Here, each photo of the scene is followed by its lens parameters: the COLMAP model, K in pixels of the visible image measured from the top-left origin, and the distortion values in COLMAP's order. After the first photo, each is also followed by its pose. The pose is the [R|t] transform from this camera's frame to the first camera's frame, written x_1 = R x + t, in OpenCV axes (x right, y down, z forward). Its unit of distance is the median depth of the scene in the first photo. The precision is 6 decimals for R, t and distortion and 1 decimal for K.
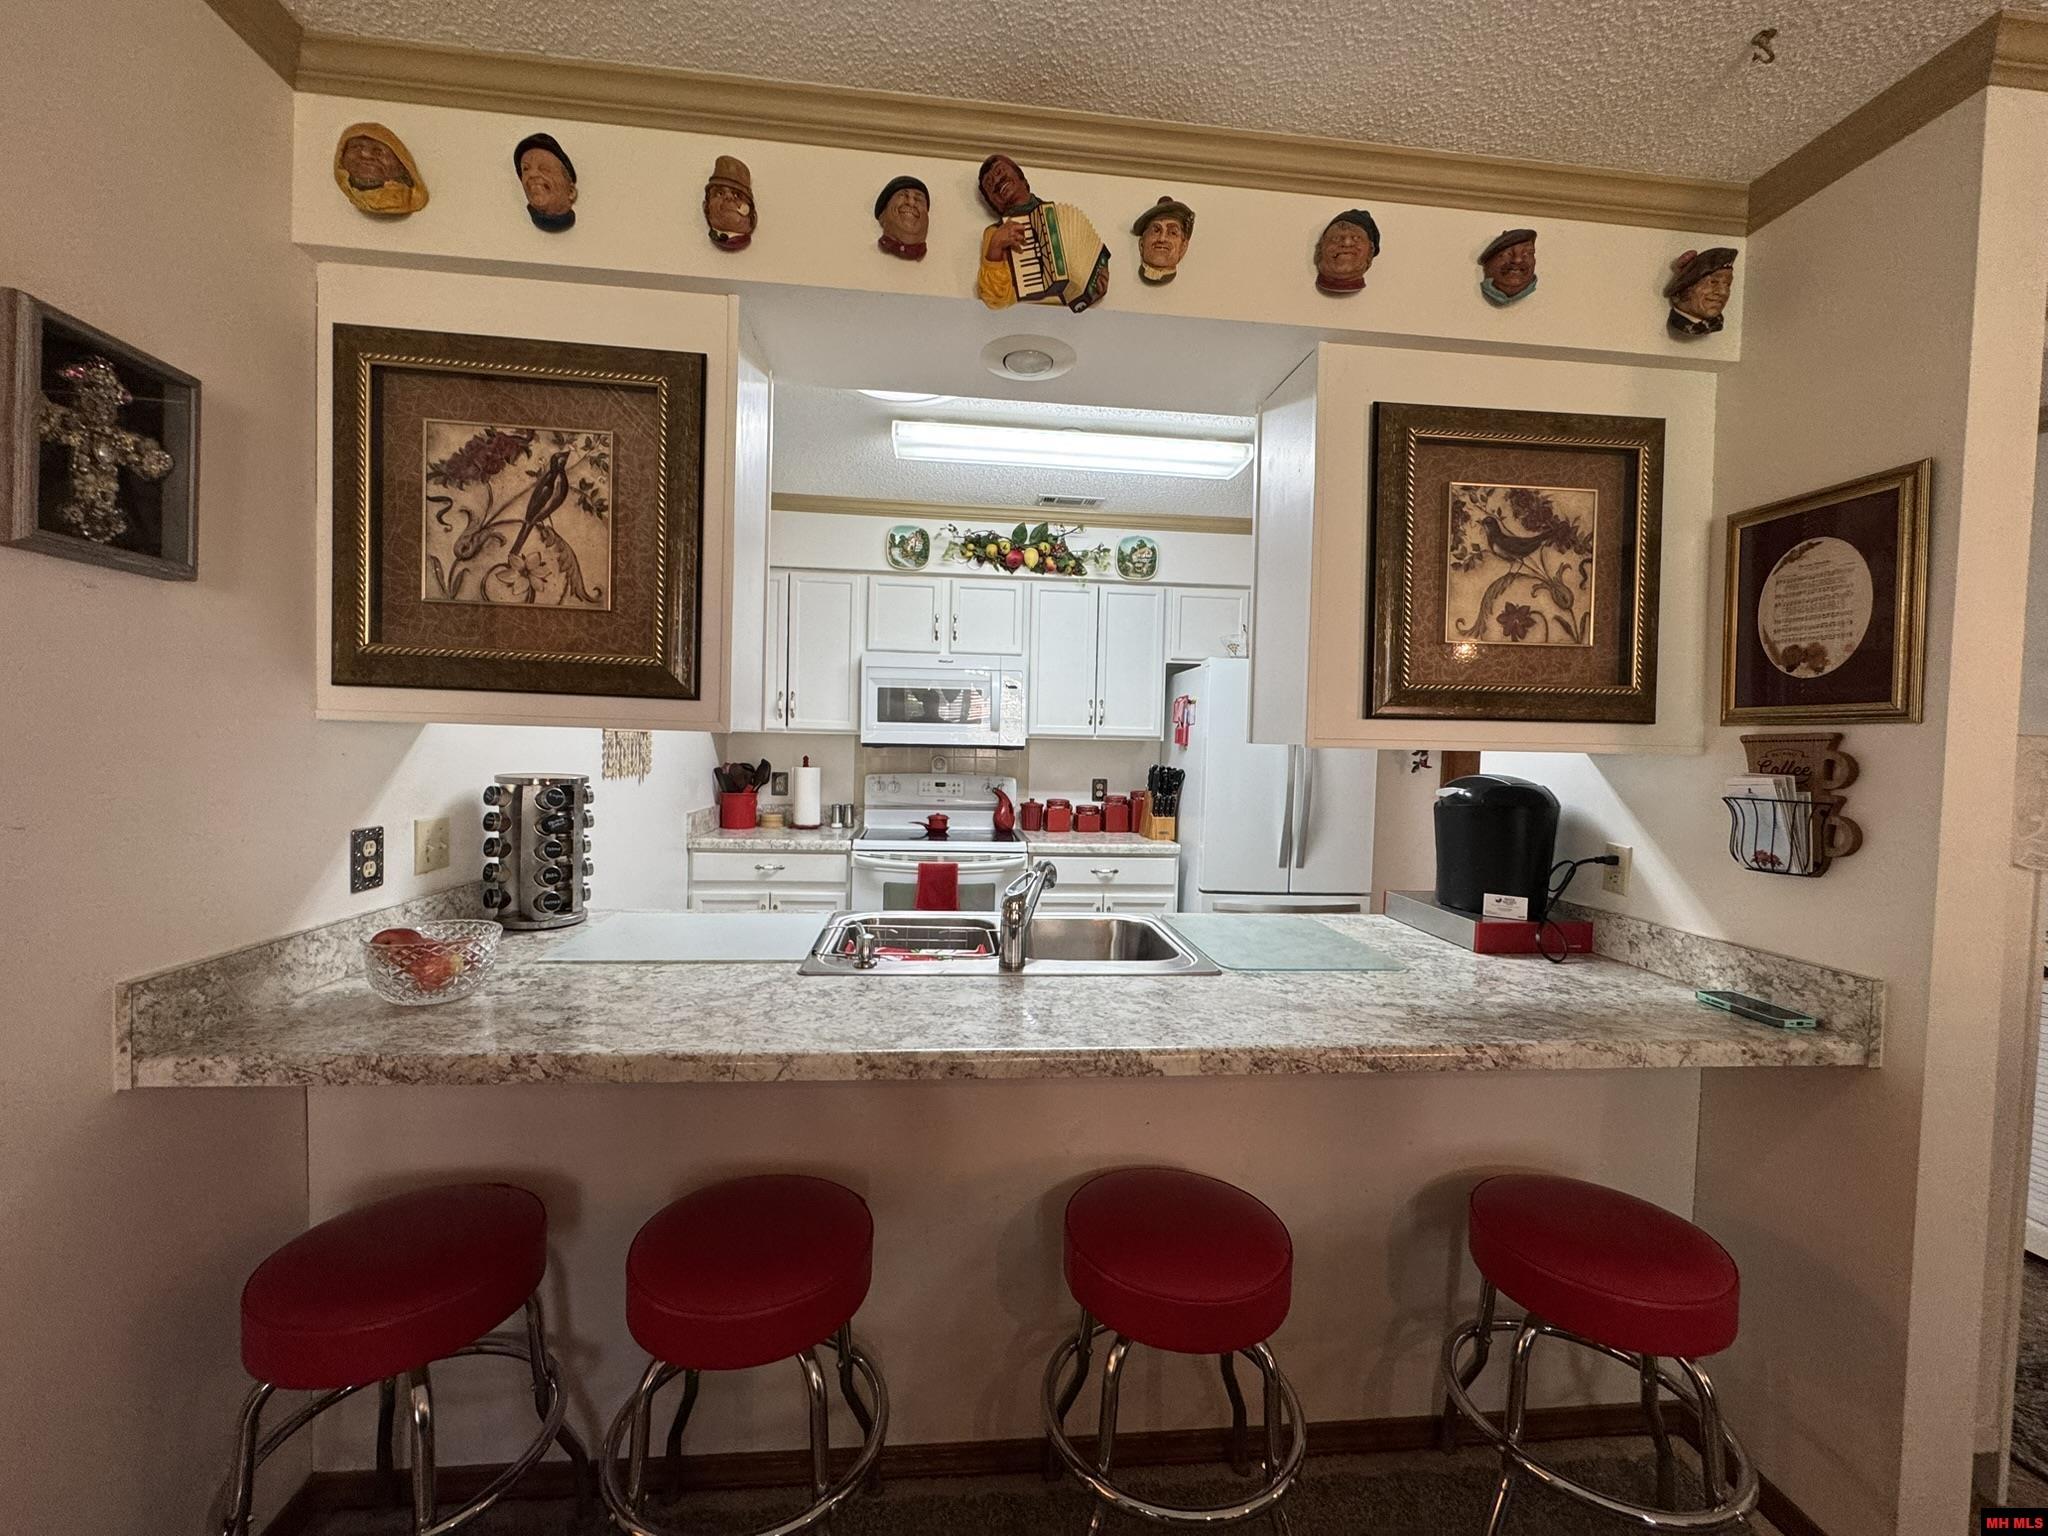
lens RADIAL K [[818.5, 0, 1021.5], [0, 818.5, 766.5], [0, 0, 1]] dist [-0.002926, 0.000103]
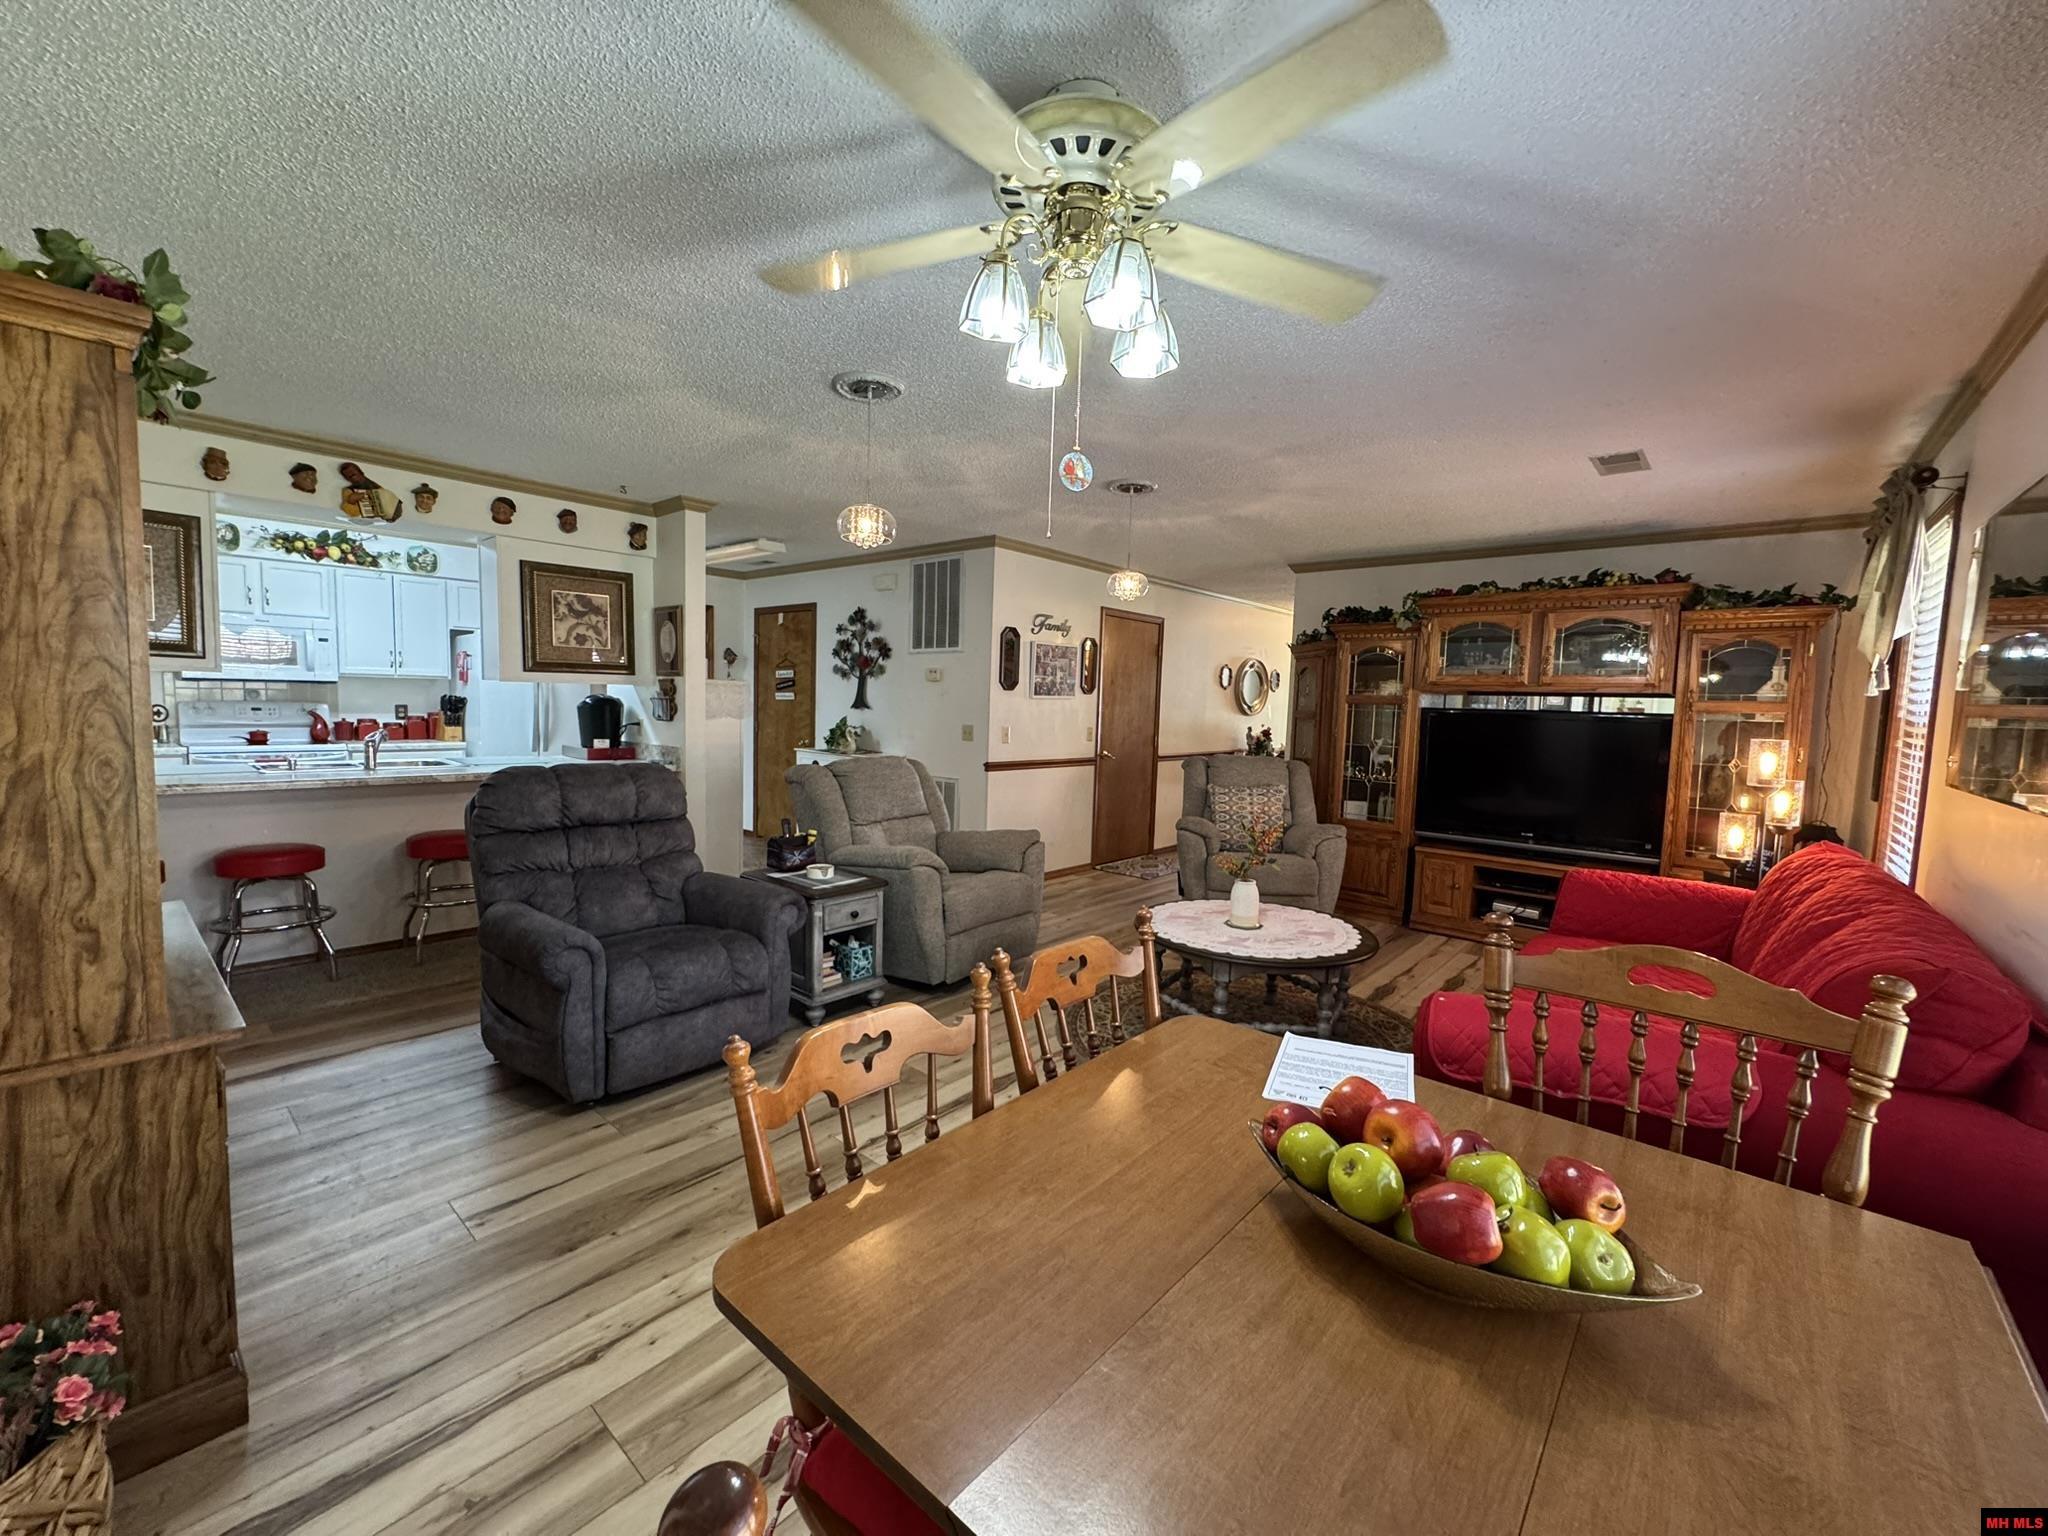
lens RADIAL K [[818.5, 0, 1021.5], [0, 818.5, 766.5], [0, 0, 1]] dist [-0.002926, 0.000103]
pose [[0.726754, -0.059977, 0.684274, -0.119064], [0.010877, 0.997061, 0.075841, 0.030633], [-0.686812, -0.047675, 0.725270, -0.942061]]
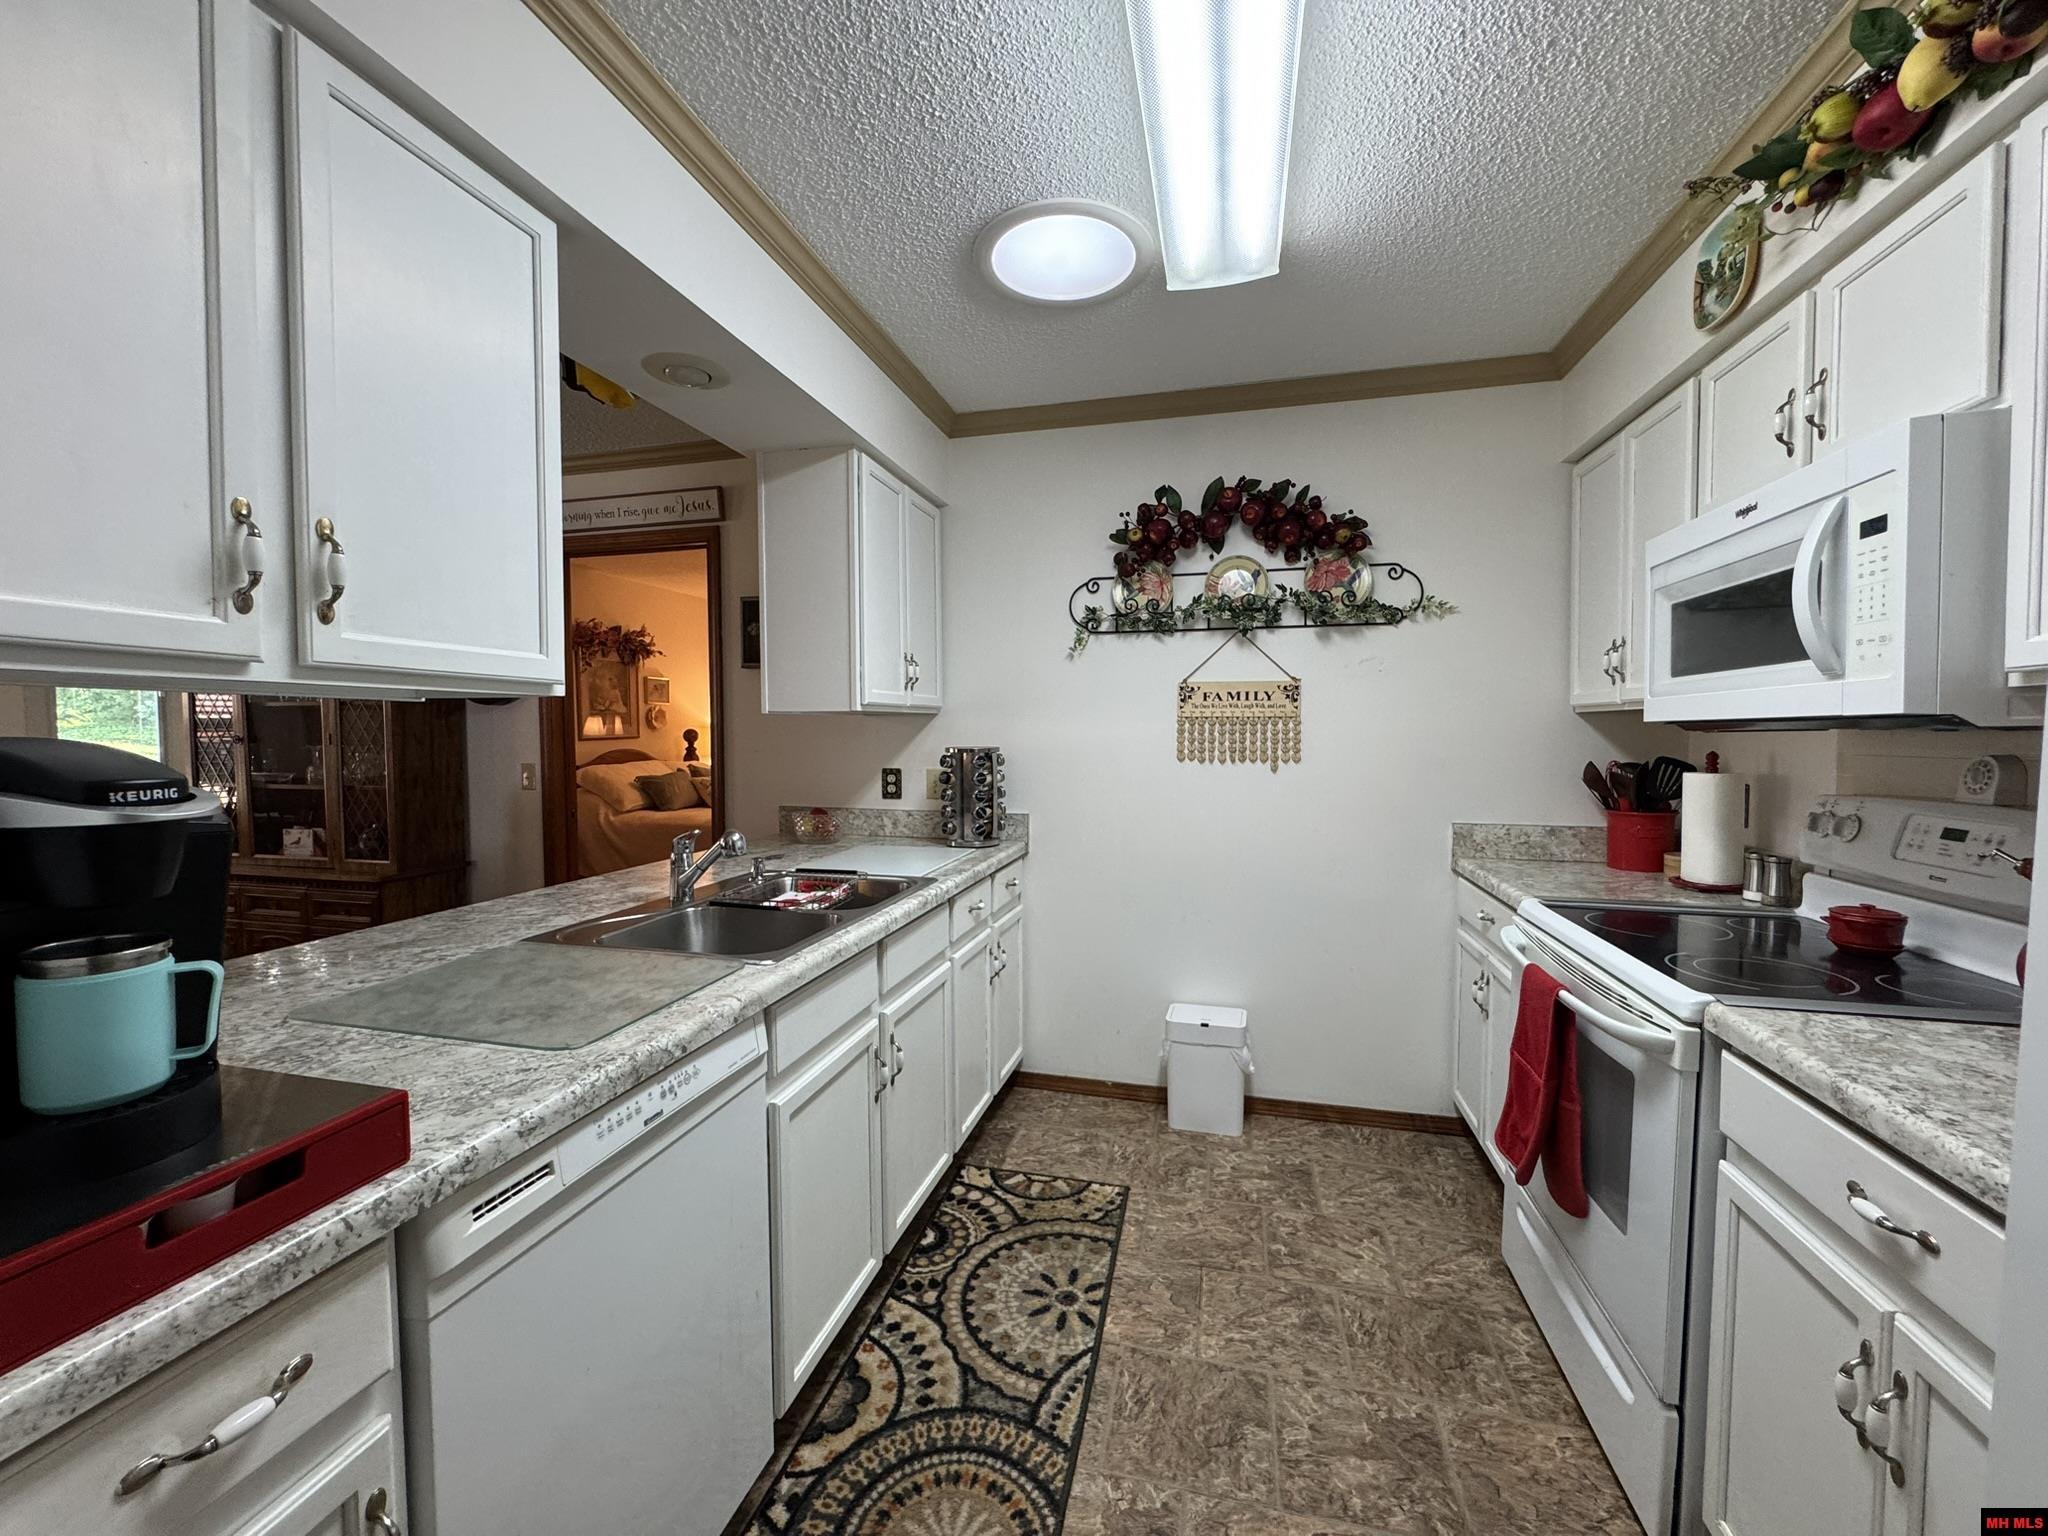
lens RADIAL K [[818.5, 0, 1021.5], [0, 818.5, 766.5], [0, 0, 1]] dist [-0.002926, 0.000103]
pose [[-0.345611, 0.015750, -0.938246, 0.401224], [-0.039599, 0.998724, 0.031352, -0.002373], [0.937542, 0.047989, -0.344547, 0.806410]]
